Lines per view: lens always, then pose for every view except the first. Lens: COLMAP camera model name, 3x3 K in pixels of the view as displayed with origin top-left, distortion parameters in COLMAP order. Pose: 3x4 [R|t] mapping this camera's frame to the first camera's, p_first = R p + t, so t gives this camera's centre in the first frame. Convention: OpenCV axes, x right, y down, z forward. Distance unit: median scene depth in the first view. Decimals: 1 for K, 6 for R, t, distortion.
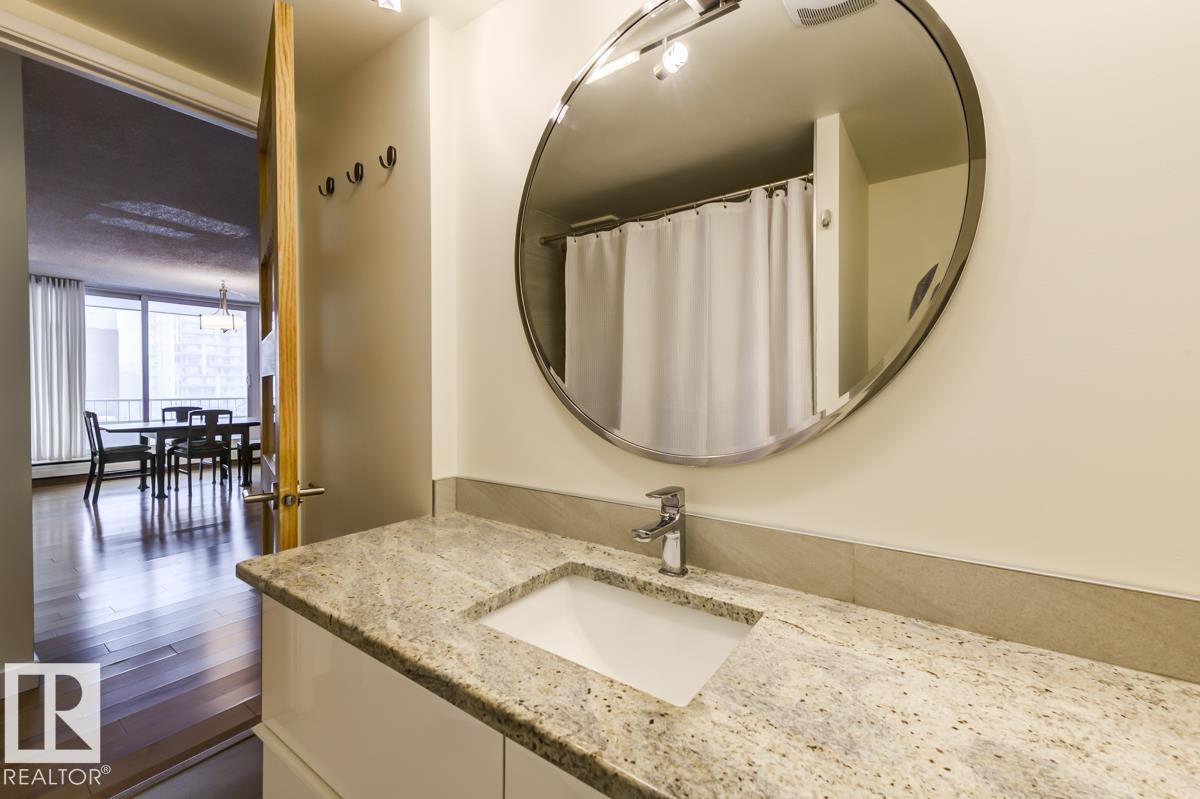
lens RADIAL K [[493.8, 0, 600.6], [0, 493.8, 393.9], [0, 0, 1]] dist [0.003048, -0.000154]
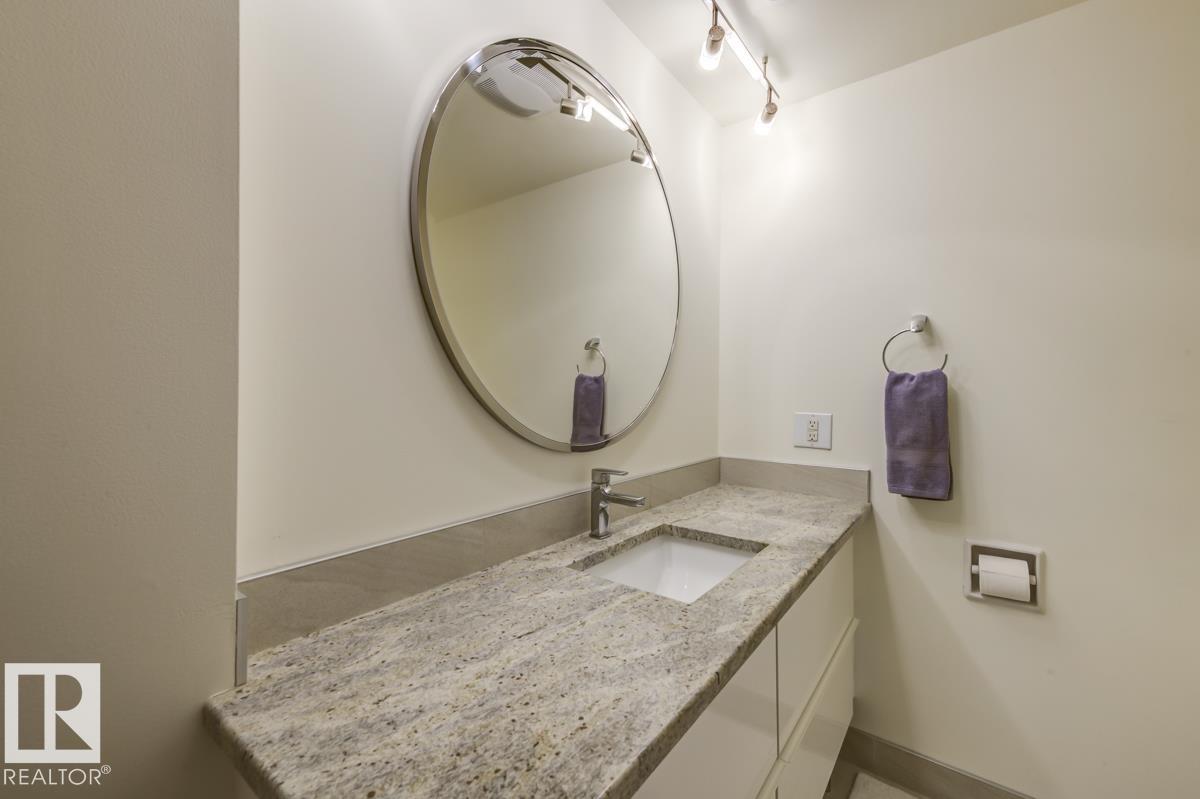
lens RADIAL K [[493.8, 0, 600.3], [0, 493.8, 392.1], [0, 0, 1]] dist [0.003048, -0.000154]
pose [[0.016683, -0.002849, 0.999857, -1.116925], [0.012299, 0.999921, 0.002644, -0.015083], [-0.999785, 0.012253, 0.016717, 0.963517]]
